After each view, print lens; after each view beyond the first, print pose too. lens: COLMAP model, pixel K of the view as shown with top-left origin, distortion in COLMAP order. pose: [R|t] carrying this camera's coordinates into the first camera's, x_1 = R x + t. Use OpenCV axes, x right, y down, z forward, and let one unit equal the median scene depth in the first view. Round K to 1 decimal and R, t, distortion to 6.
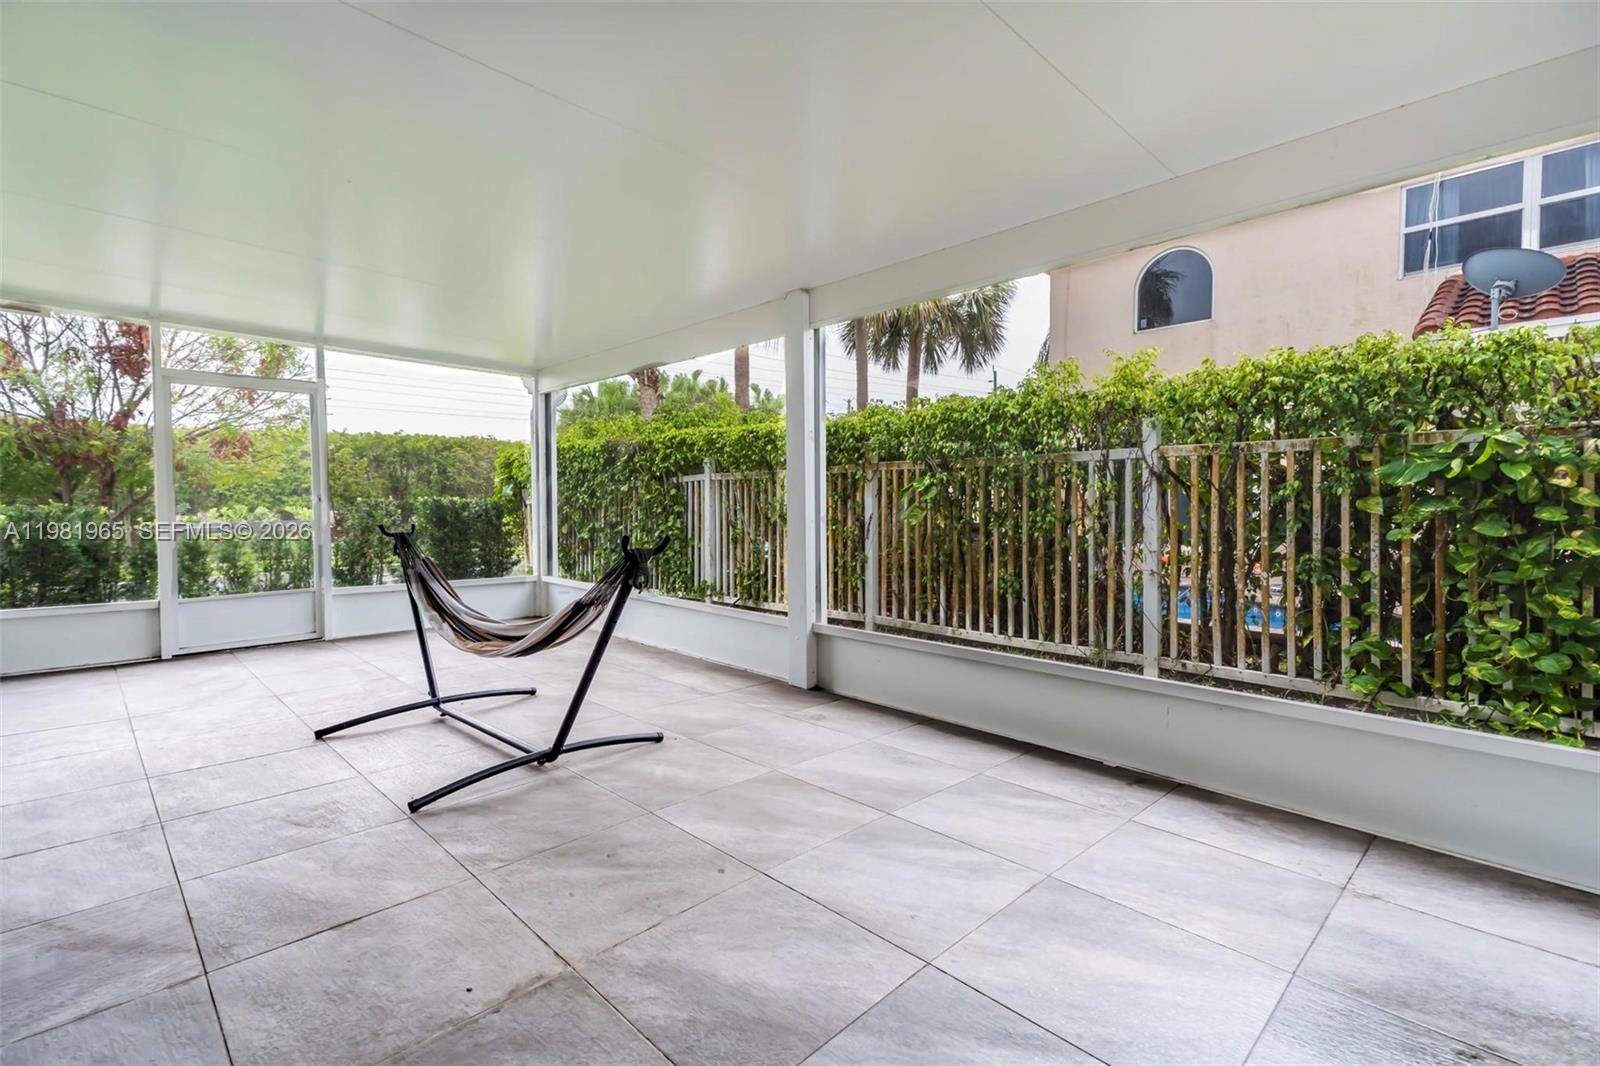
lens RADIAL K [[717.6, 0, 803.1], [0, 717.6, 518.7], [0, 0, 1]] dist [0.021257, -0.000367]
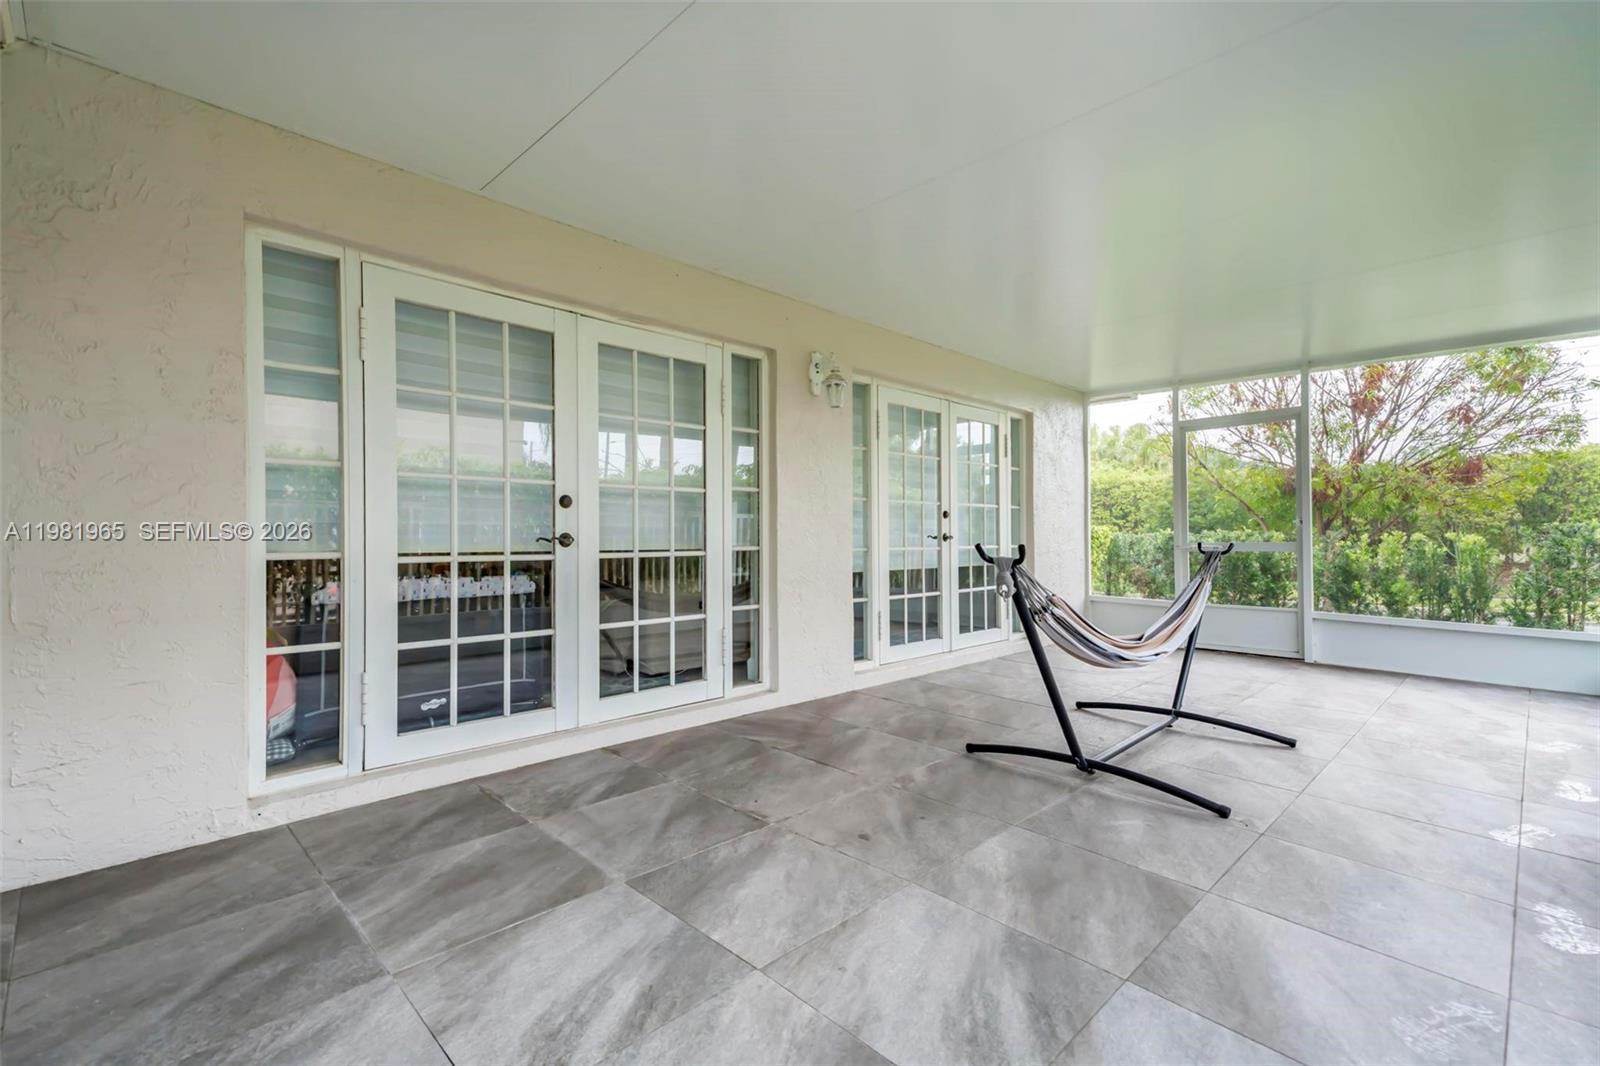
lens RADIAL K [[717.6, 0, 803.4], [0, 717.6, 530.6], [0, 0, 1]] dist [0.021257, -0.000367]
pose [[0.010374, 0.001771, -0.999945, 0.849016], [-0.029896, 0.999552, 0.001460, 0.015324], [0.999499, 0.029879, 0.010422, 0.765116]]
